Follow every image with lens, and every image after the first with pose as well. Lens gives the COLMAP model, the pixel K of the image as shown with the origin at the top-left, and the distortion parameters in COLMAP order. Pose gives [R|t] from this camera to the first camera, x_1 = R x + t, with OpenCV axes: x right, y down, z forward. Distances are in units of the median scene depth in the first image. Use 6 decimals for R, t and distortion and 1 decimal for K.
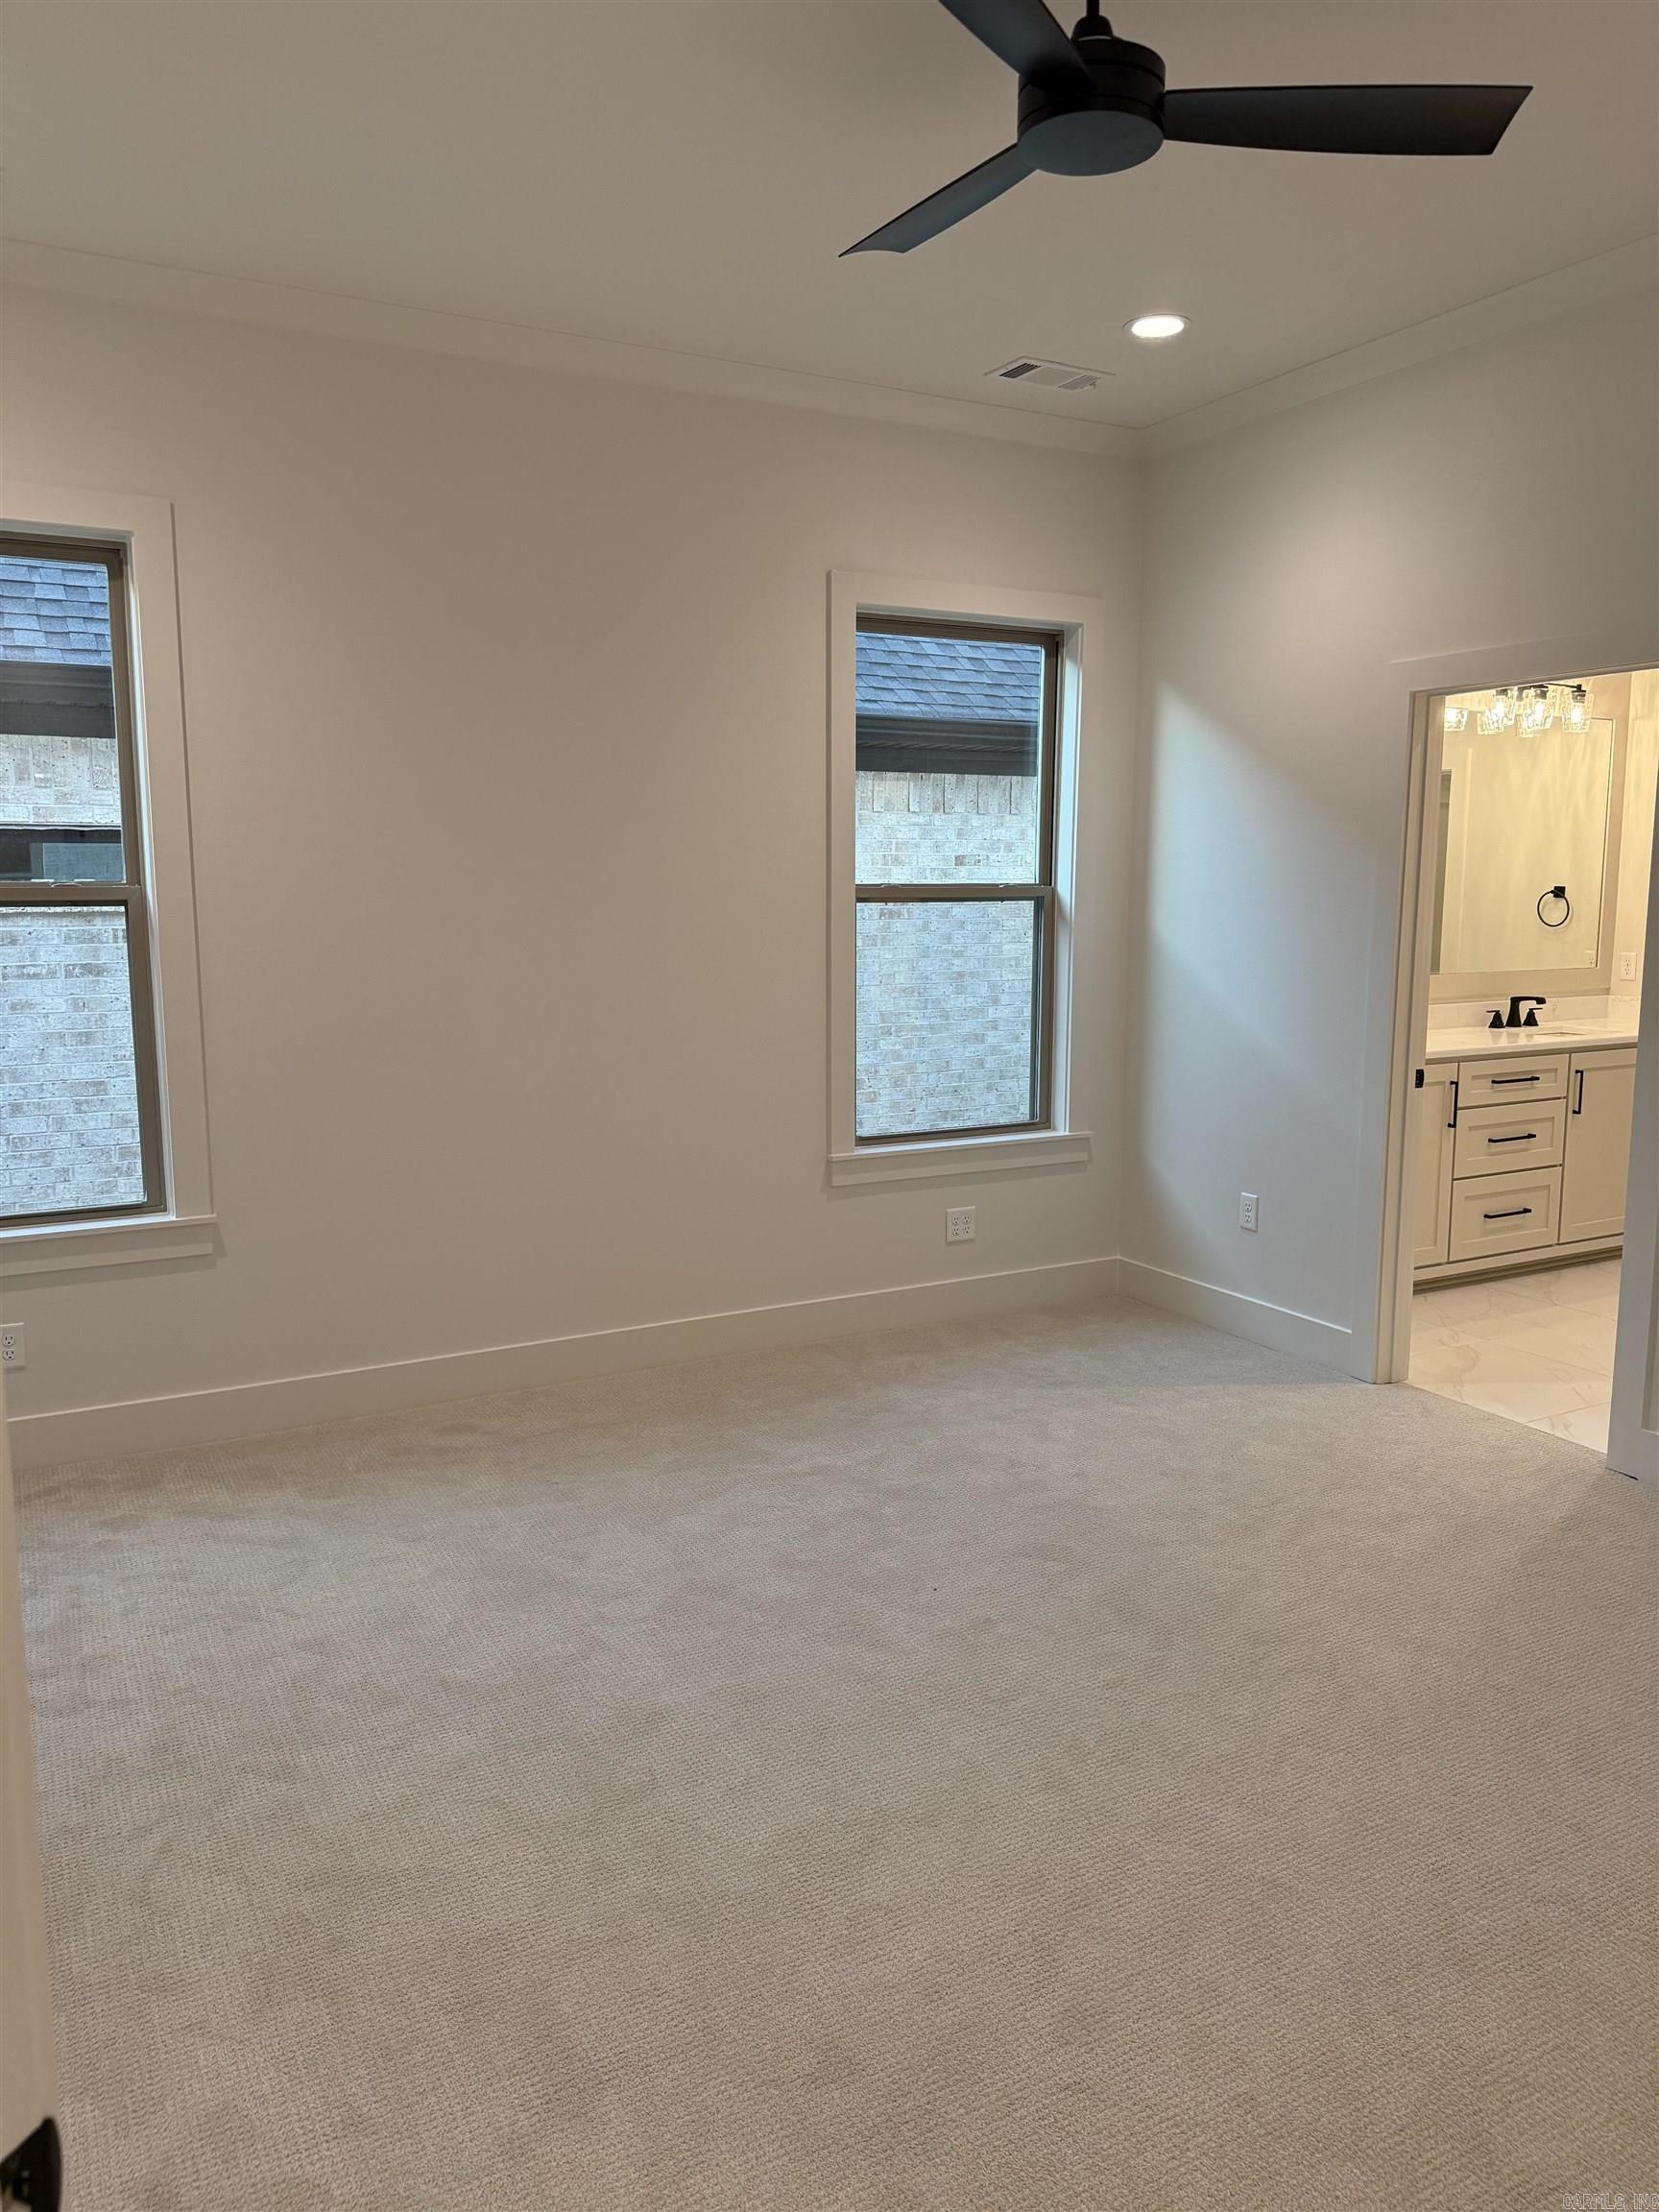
lens RADIAL K [[1611.0, 0, 829.5], [0, 1611.0, 1106.0], [0, 0, 1]] dist [0.005026, -0.006907]
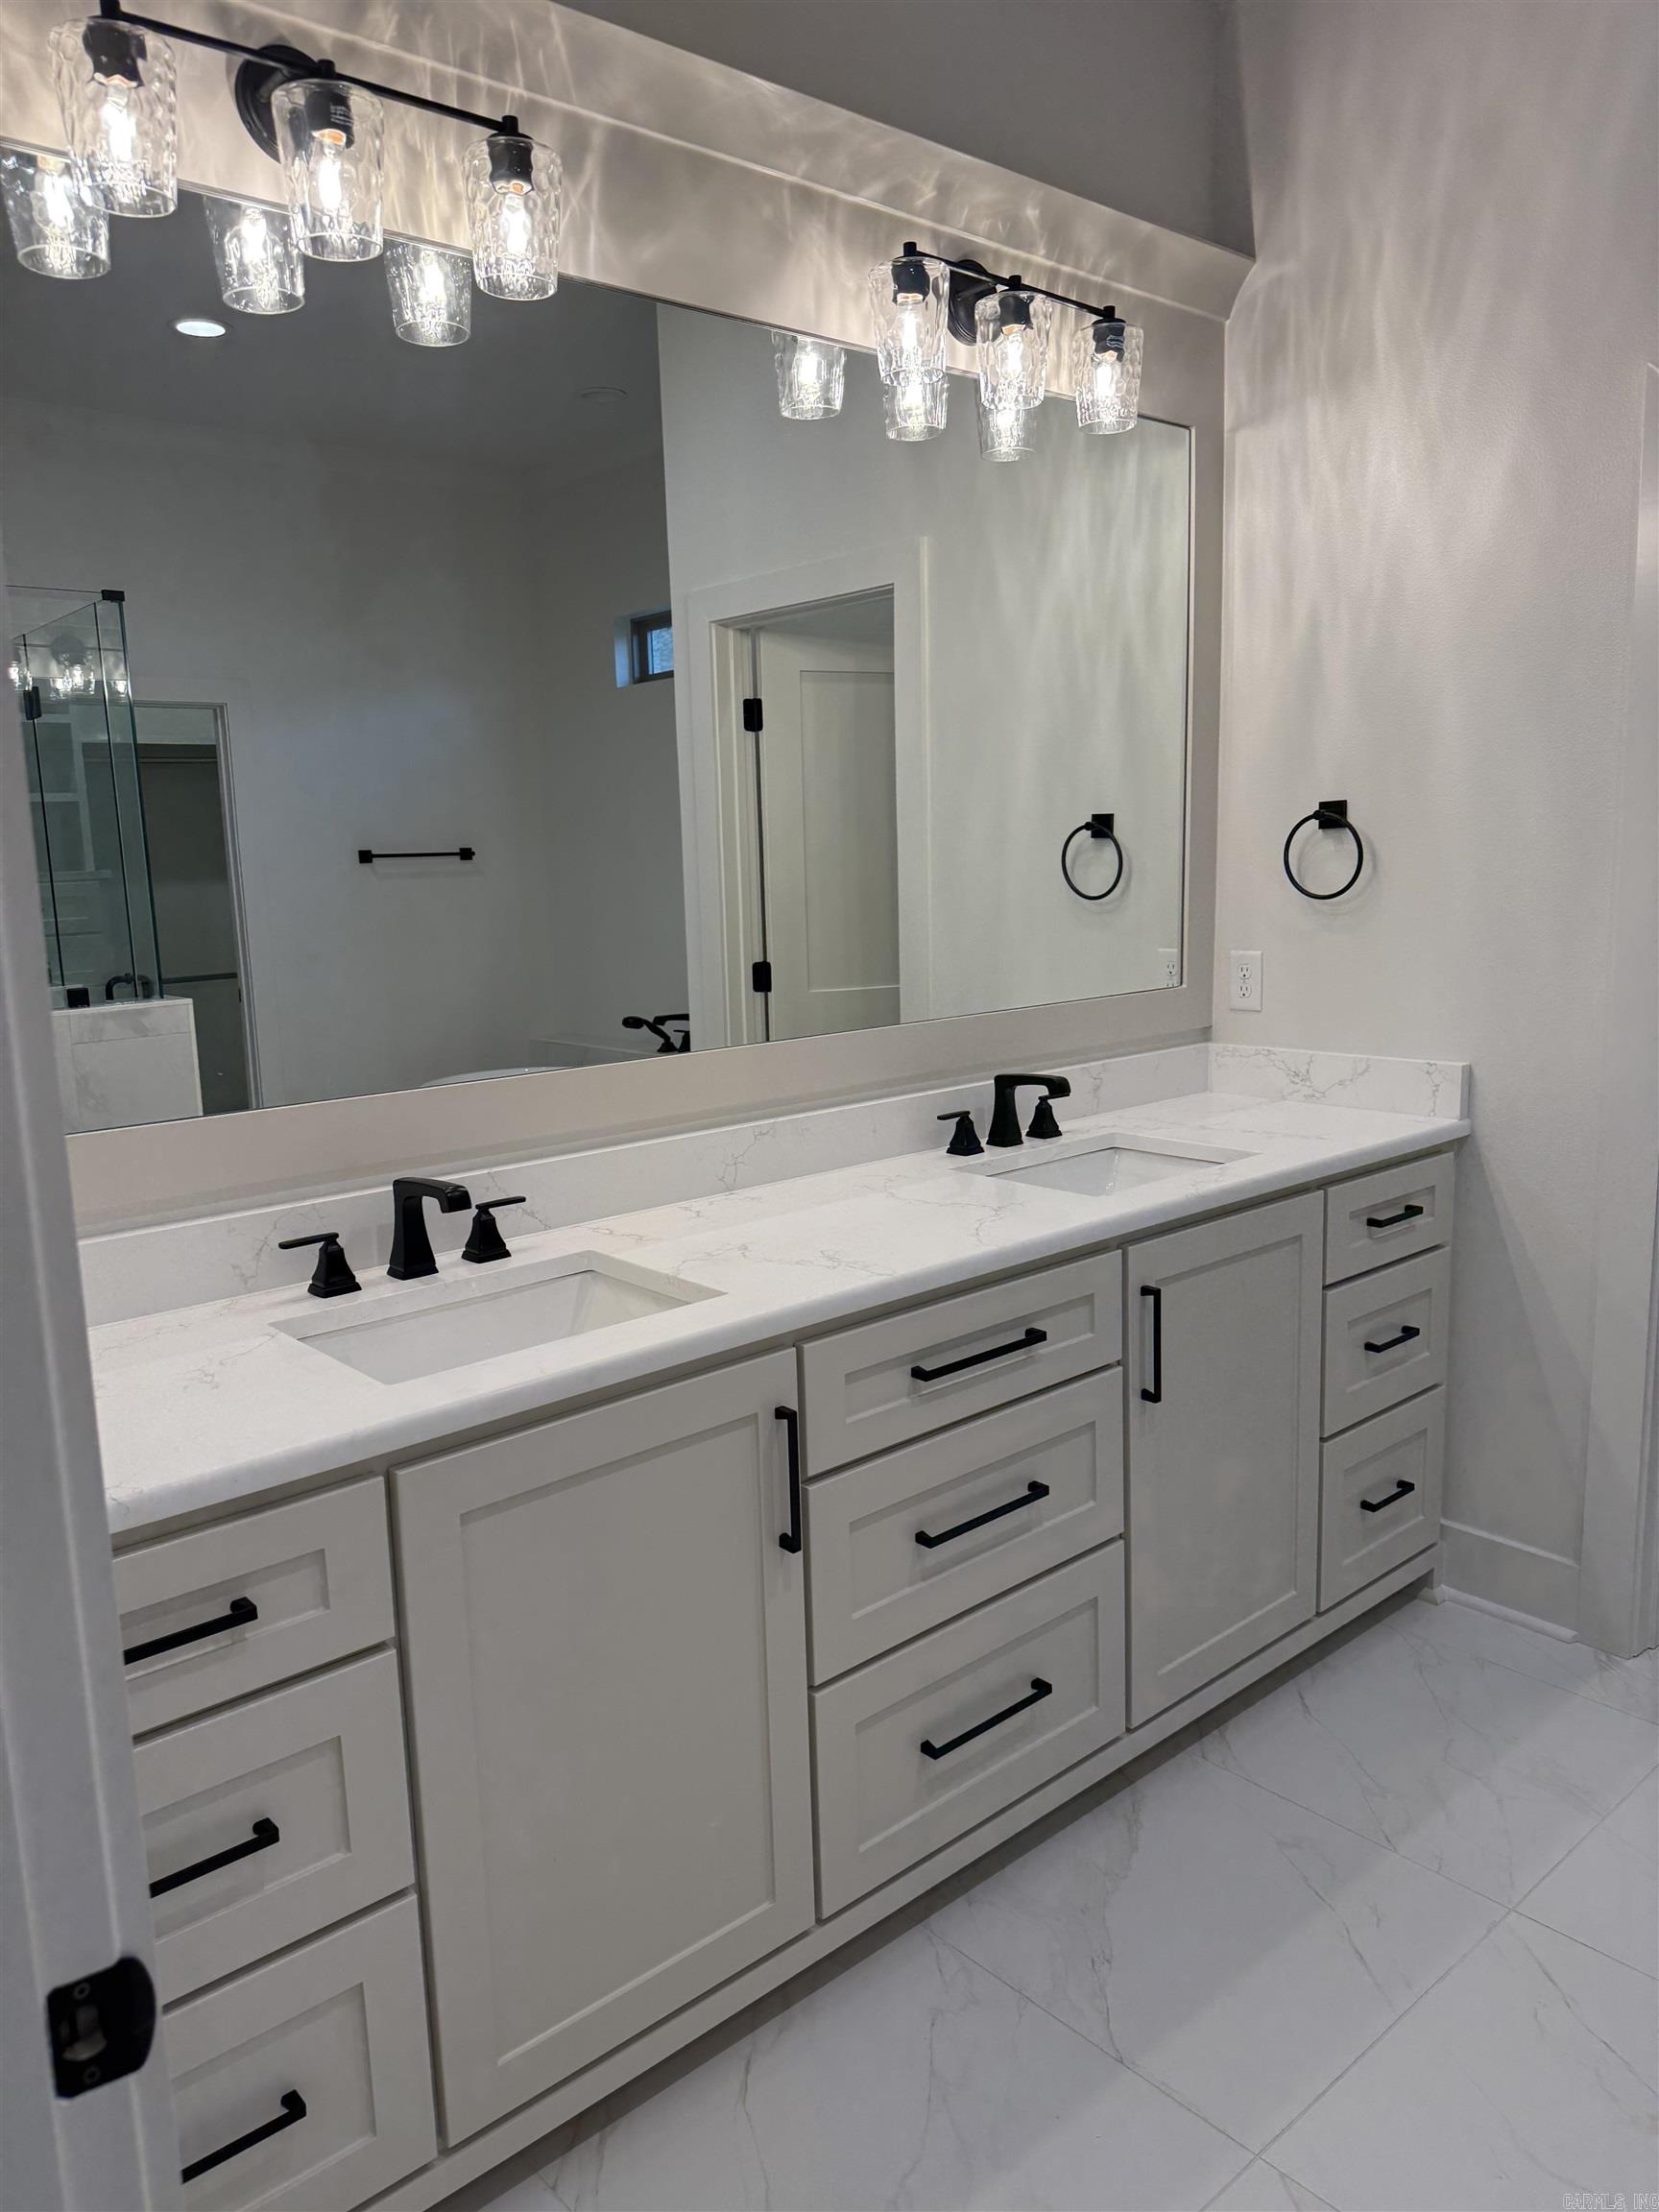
lens RADIAL K [[1615.5, 0, 836.8], [0, 1615.5, 1138.3], [0, 0, 1]] dist [0.135407, -0.002988]
pose [[0.972671, -0.072897, 0.220447, 0.287641], [0.065250, 0.996994, 0.041784, -0.071755], [-0.222830, -0.026258, 0.974504, 0.594880]]
